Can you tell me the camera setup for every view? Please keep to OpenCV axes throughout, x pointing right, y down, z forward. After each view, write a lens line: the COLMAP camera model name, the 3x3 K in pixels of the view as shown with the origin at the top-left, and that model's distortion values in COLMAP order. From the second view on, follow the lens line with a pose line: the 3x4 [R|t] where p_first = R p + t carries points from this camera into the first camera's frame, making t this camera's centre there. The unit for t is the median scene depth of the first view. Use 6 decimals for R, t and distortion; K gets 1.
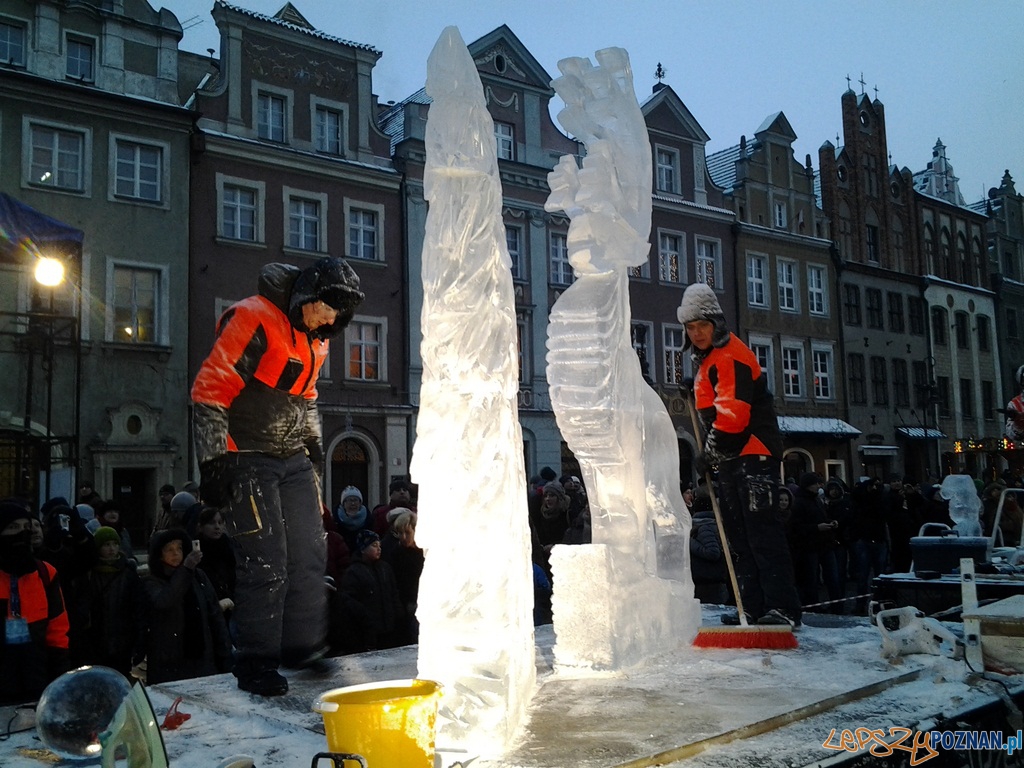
lens RADIAL K [[927.5, 0, 507.4], [0, 927.5, 384.4], [0, 0, 1]] dist [-0.002643, 0.000000]
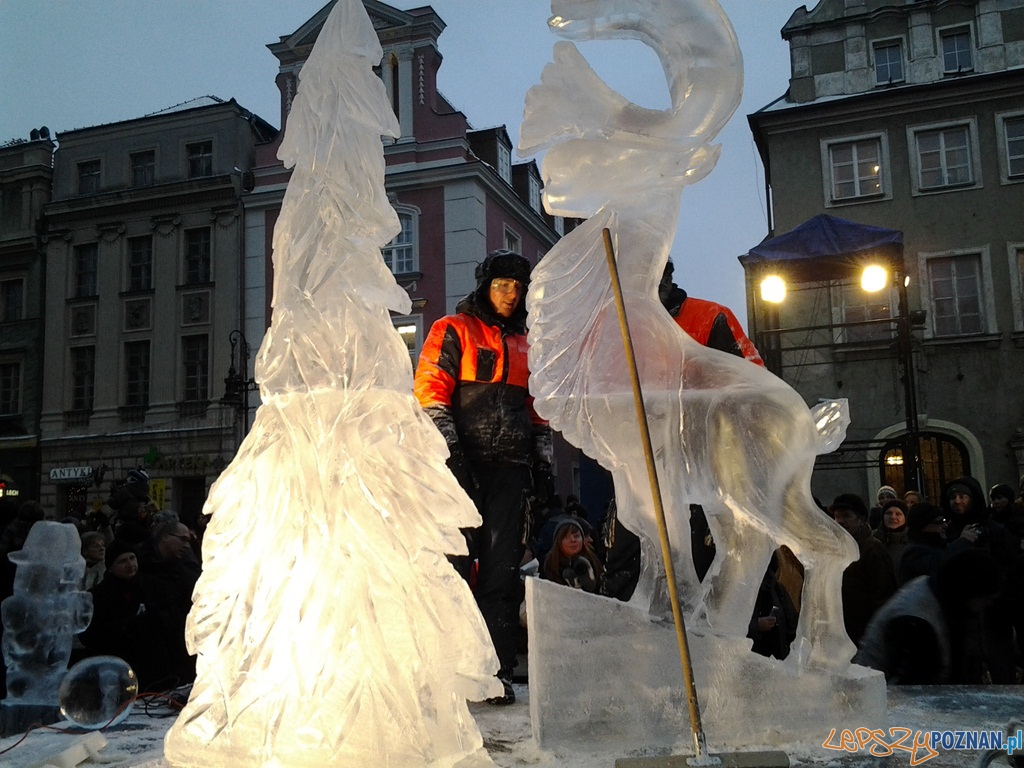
lens RADIAL K [[927.5, 0, 526.0], [0, 927.5, 391.0], [0, 0, 1]] dist [-0.002643, 0.000000]
pose [[0.552351, -0.093690, -0.828330, 0.156465], [0.102886, 0.993729, -0.043790, 0.008313], [0.827238, -0.061036, 0.558527, 0.114450]]
